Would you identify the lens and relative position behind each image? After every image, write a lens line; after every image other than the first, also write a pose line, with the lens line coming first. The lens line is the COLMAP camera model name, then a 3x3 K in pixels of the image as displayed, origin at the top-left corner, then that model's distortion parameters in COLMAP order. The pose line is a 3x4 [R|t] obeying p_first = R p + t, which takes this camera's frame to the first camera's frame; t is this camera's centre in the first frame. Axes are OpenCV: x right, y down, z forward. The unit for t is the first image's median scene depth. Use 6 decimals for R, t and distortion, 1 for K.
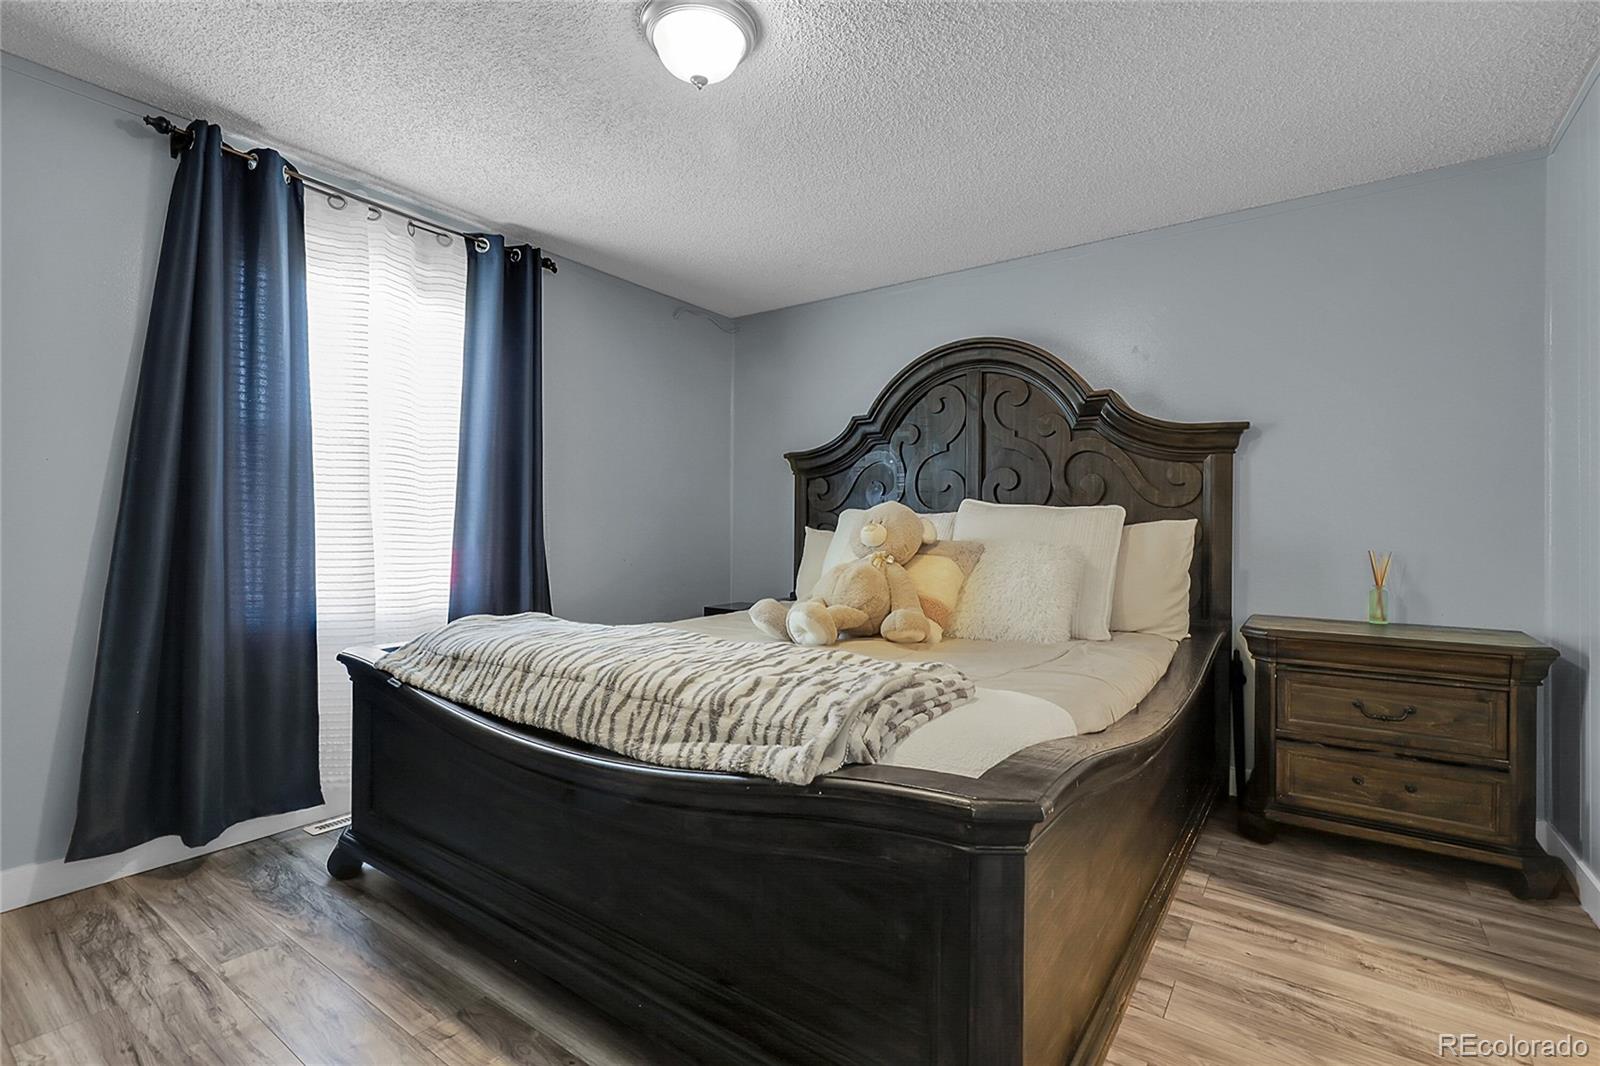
lens RADIAL K [[726.3, 0, 807.9], [0, 726.3, 531.2], [0, 0, 1]] dist [-0.003210, -0.000310]
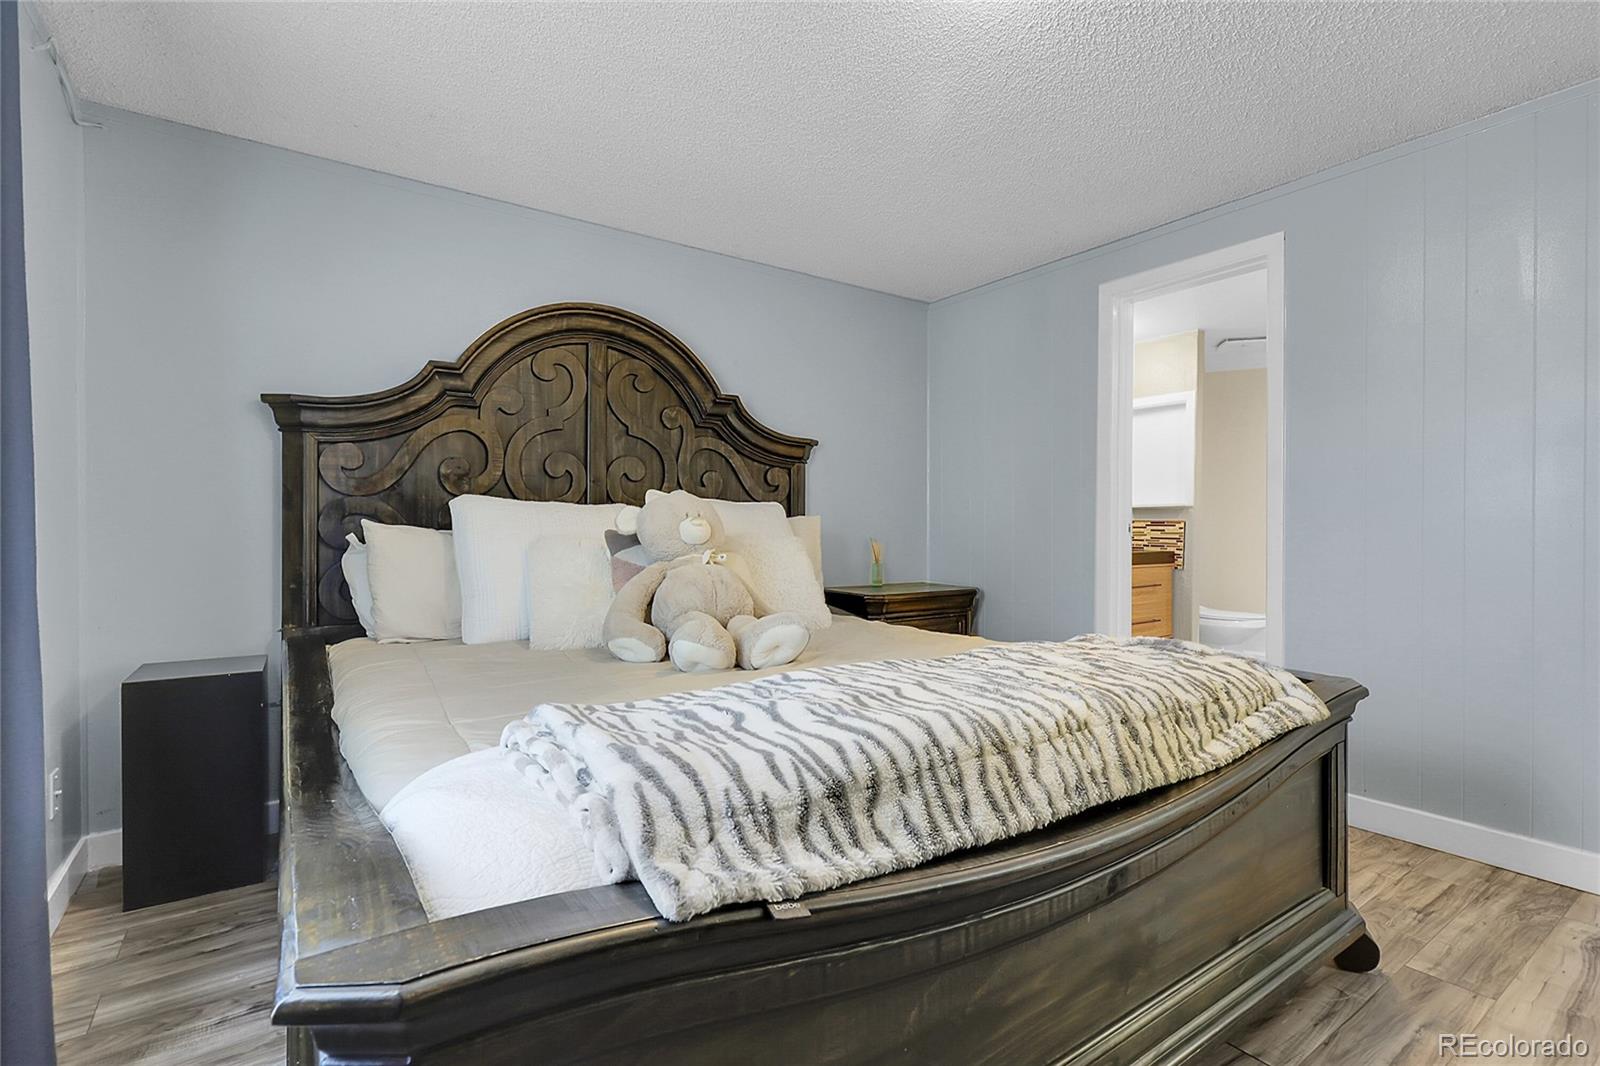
lens RADIAL K [[726.3, 0, 801.5], [0, 726.3, 532.7], [0, 0, 1]] dist [-0.003210, -0.000310]
pose [[0.348019, -0.011281, 0.937420, -0.600532], [0.002601, 0.999935, 0.011067, -0.000700], [-0.937484, -0.001413, 0.348026, 0.551906]]
